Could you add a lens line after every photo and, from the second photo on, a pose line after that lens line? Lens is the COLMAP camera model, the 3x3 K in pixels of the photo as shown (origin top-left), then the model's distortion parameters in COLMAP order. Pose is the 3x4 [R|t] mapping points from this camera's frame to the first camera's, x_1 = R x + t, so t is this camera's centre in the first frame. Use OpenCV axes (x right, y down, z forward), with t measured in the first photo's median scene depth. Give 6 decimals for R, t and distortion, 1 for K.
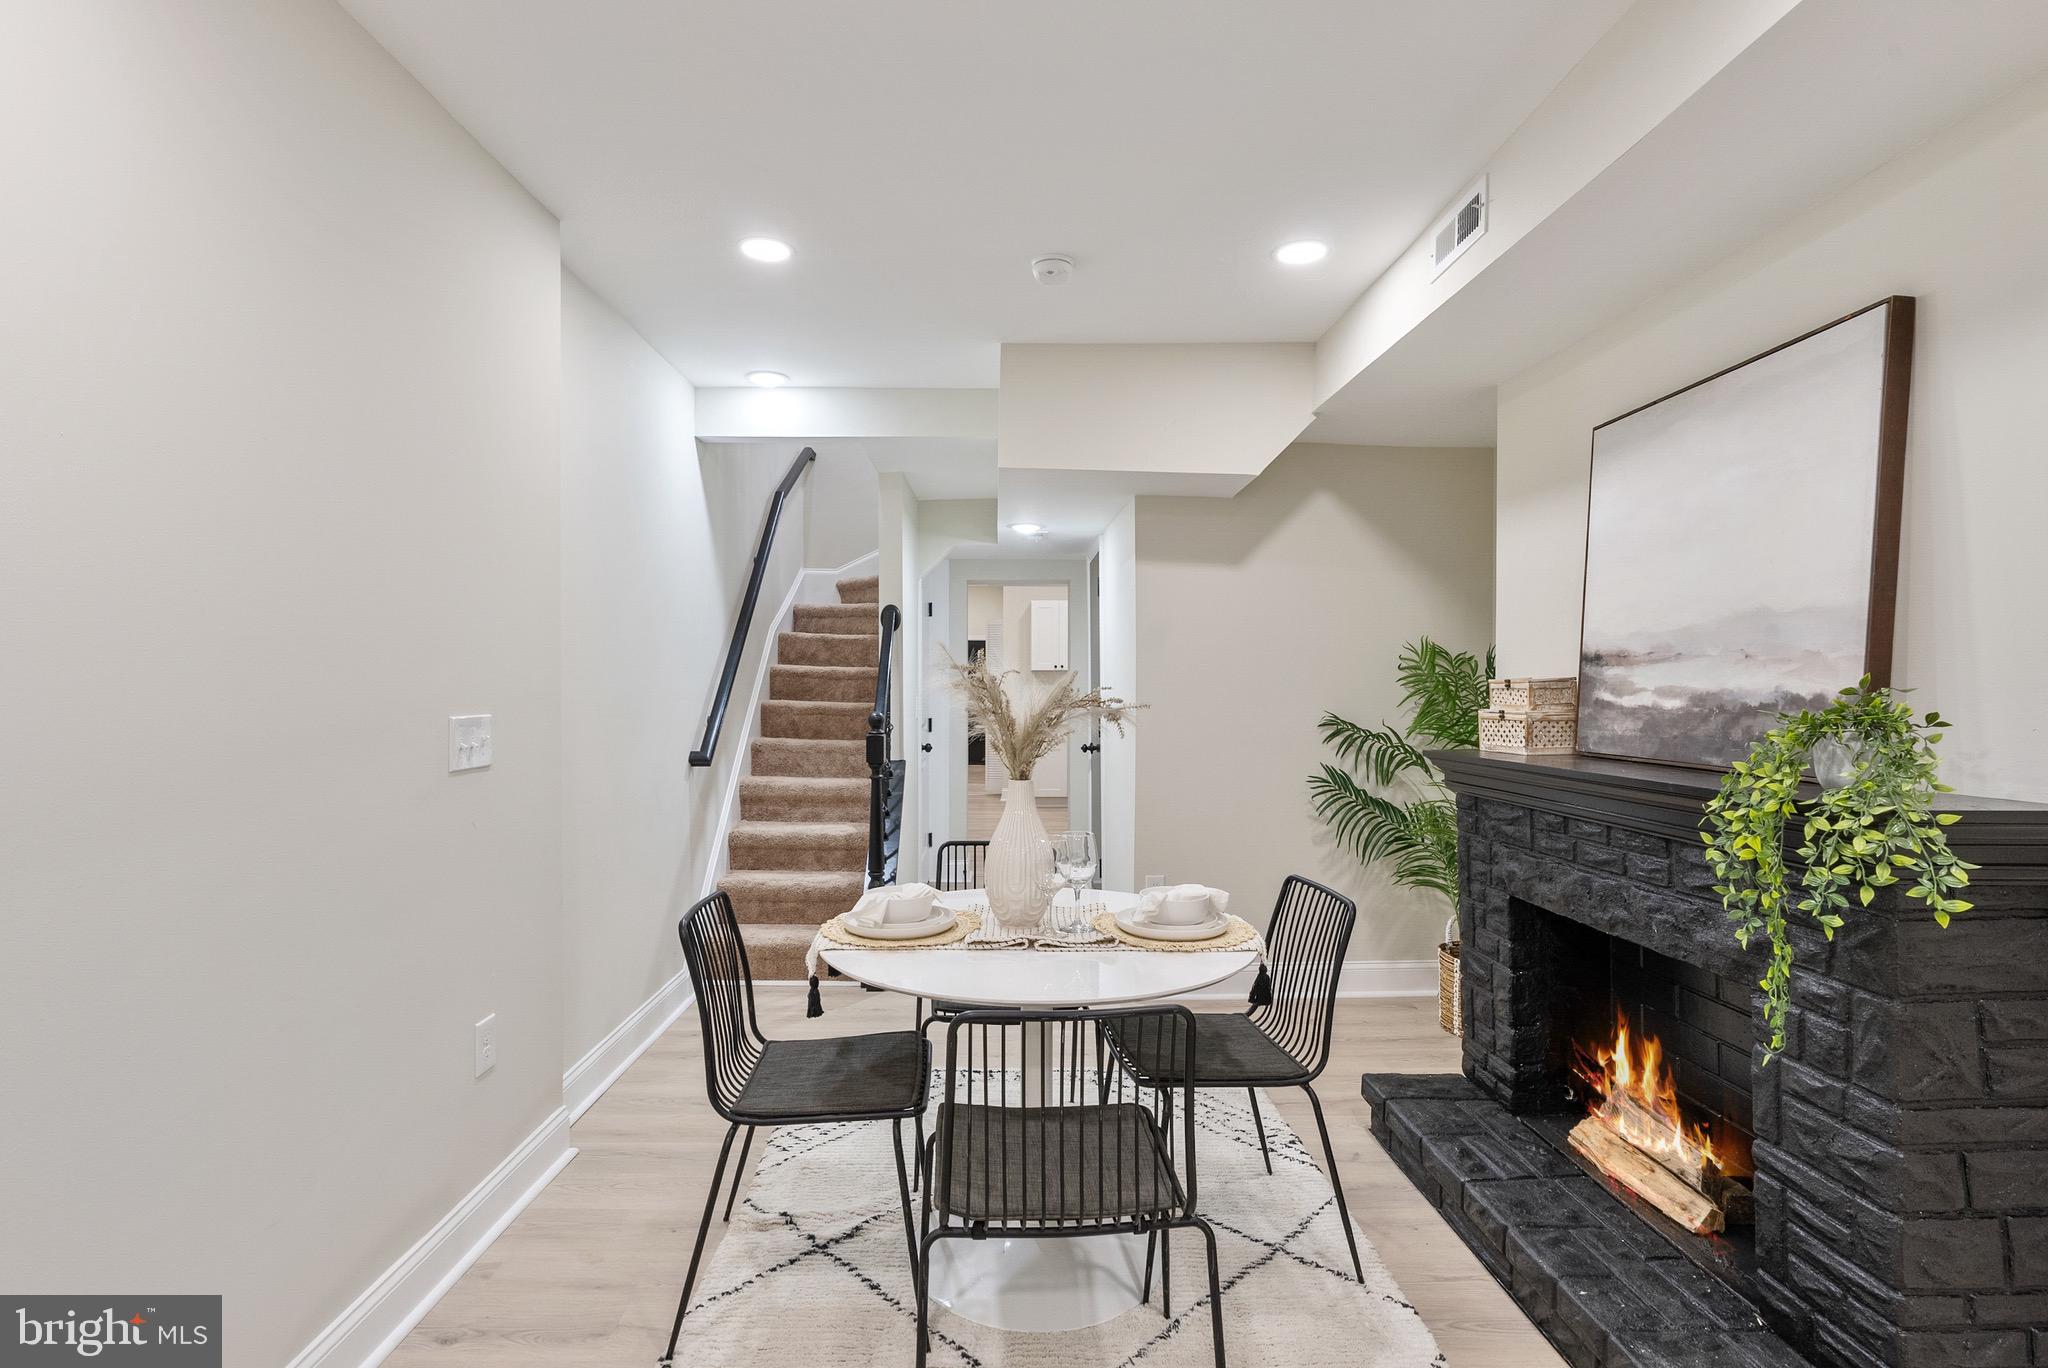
lens RADIAL K [[989.3, 0, 1030.9], [0, 989.3, 678.4], [0, 0, 1]] dist [-0.007280, 0.005020]
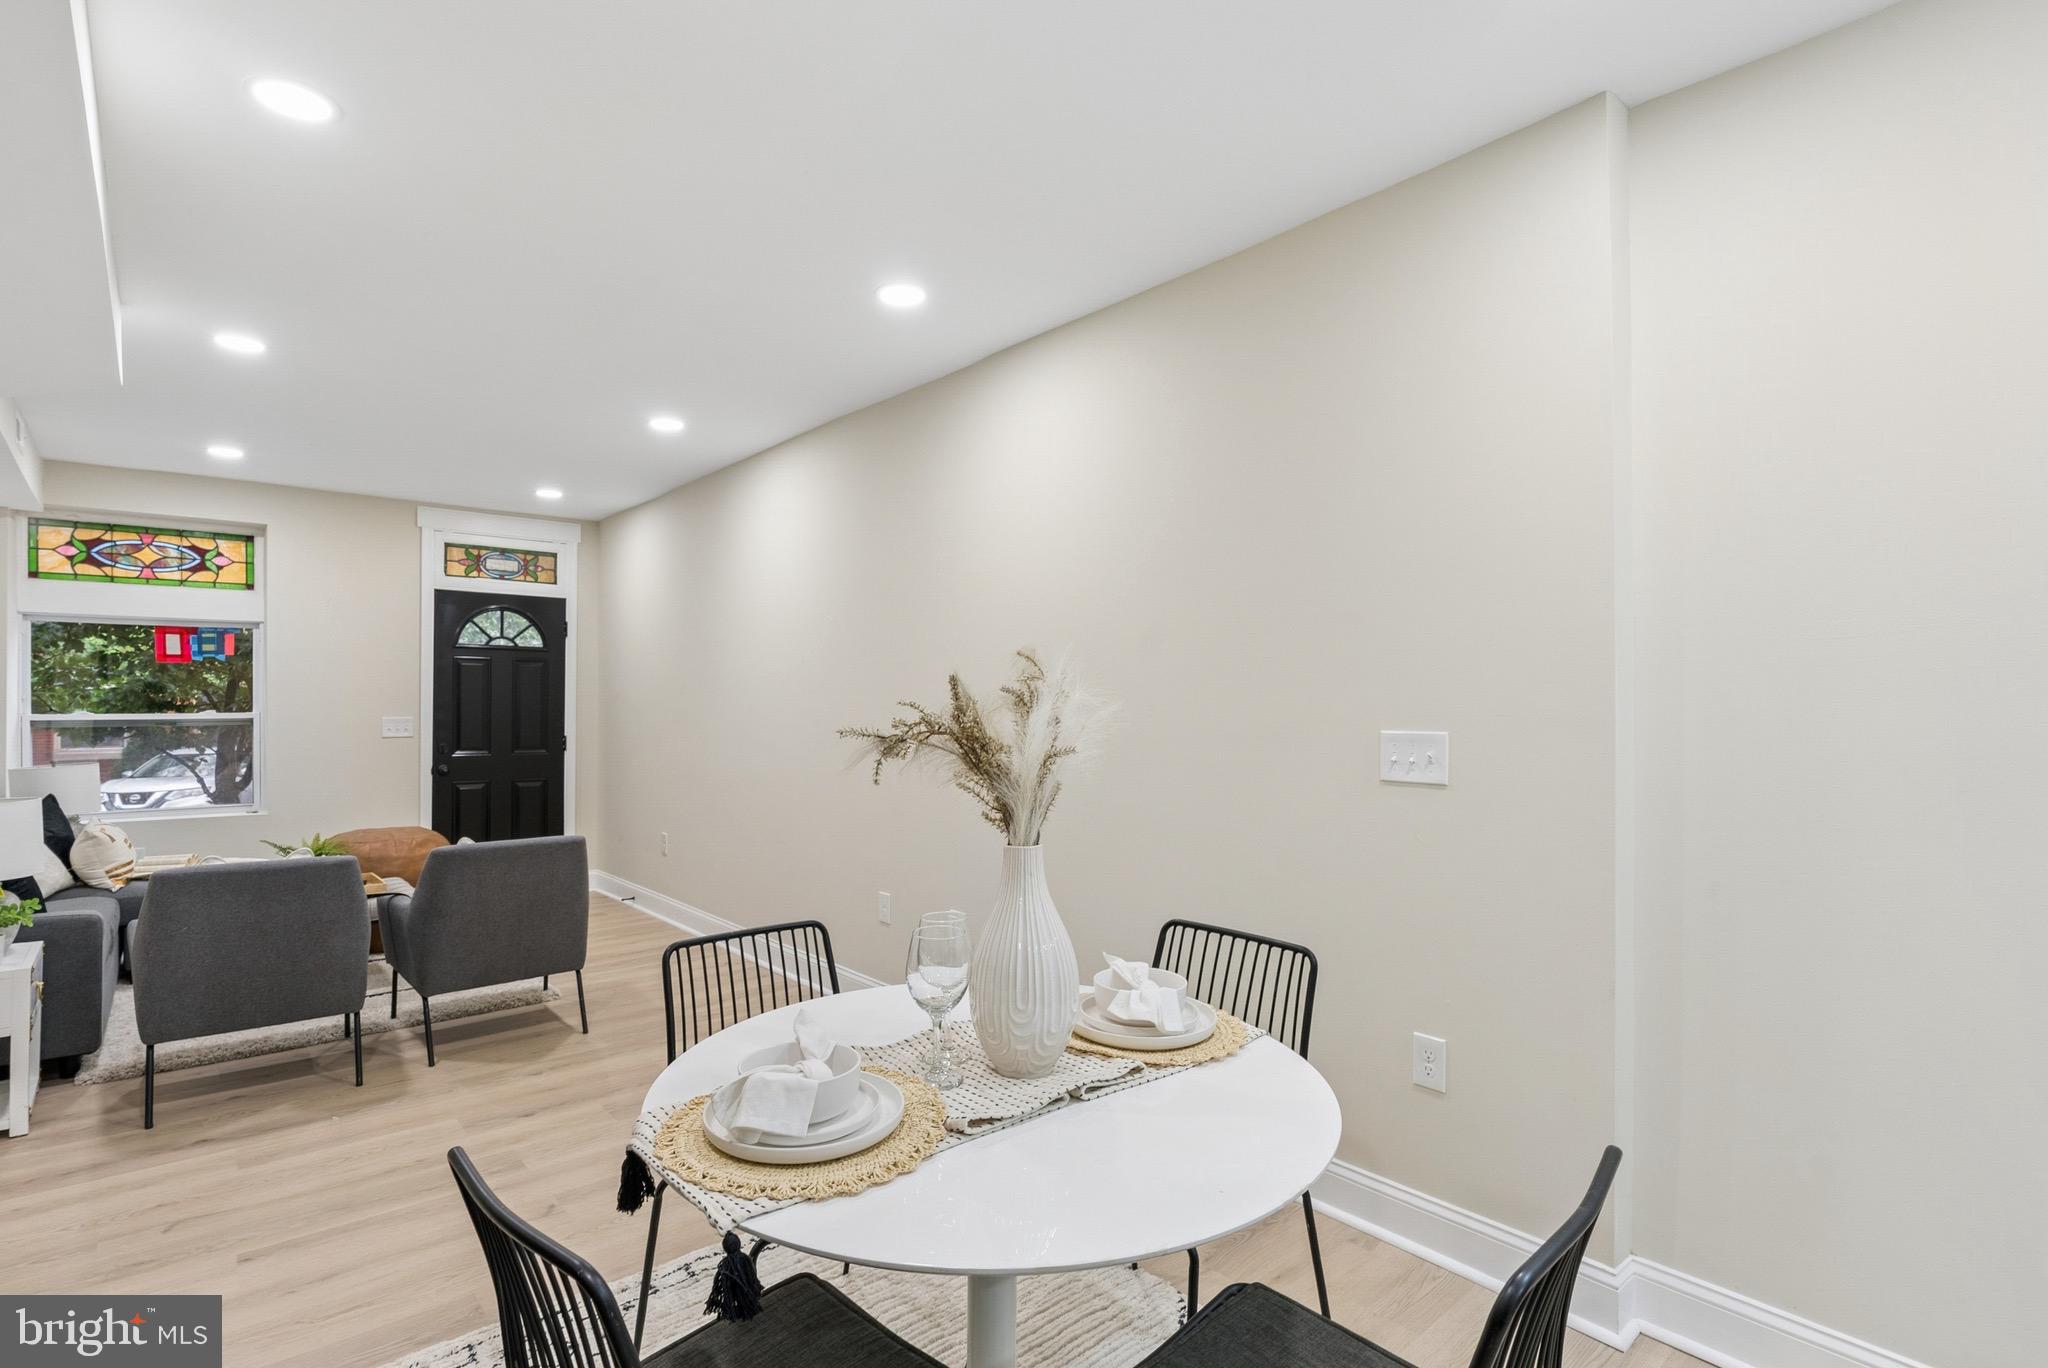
lens RADIAL K [[989.3, 0, 1005.3], [0, 989.3, 698.7], [0, 0, 1]] dist [-0.007280, 0.005020]
pose [[-0.786770, -0.007161, -0.617205, 0.363252], [-0.003788, 0.999970, -0.006773, 0.010037], [0.617235, -0.002991, -0.786773, 1.358517]]
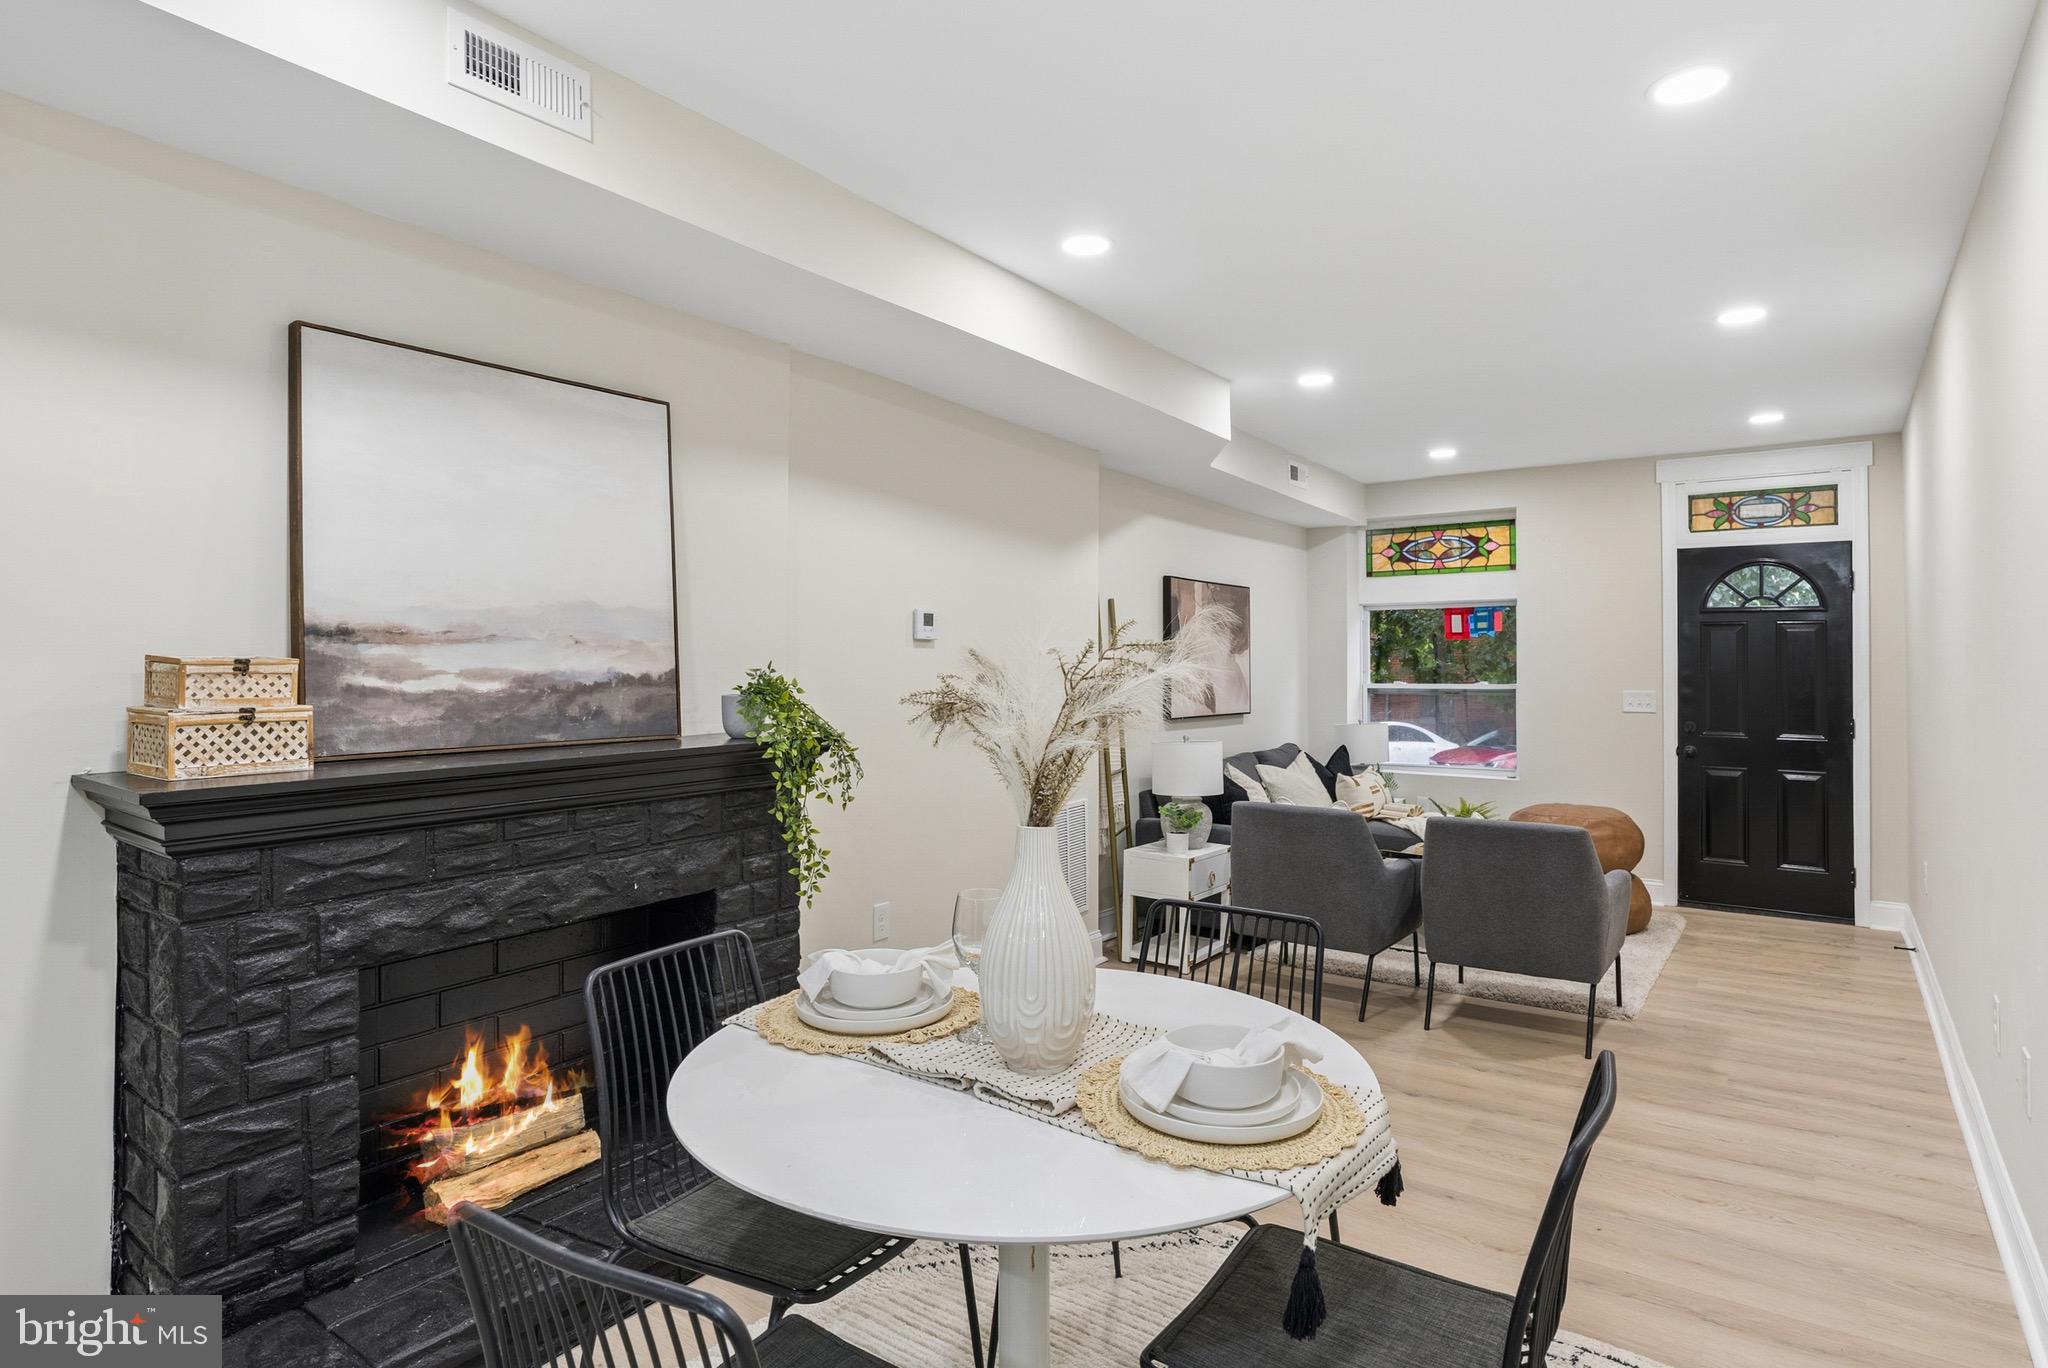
lens RADIAL K [[1103.7, 0, 1002.8], [0, 1103.7, 639.6], [0, 0, 1]] dist [-0.016938, 0.004933]
pose [[-0.779315, 0.010422, 0.626546, -0.389776], [-0.007459, 0.999637, -0.025905, 0.003435], [-0.626588, -0.024862, -0.778954, 1.401676]]
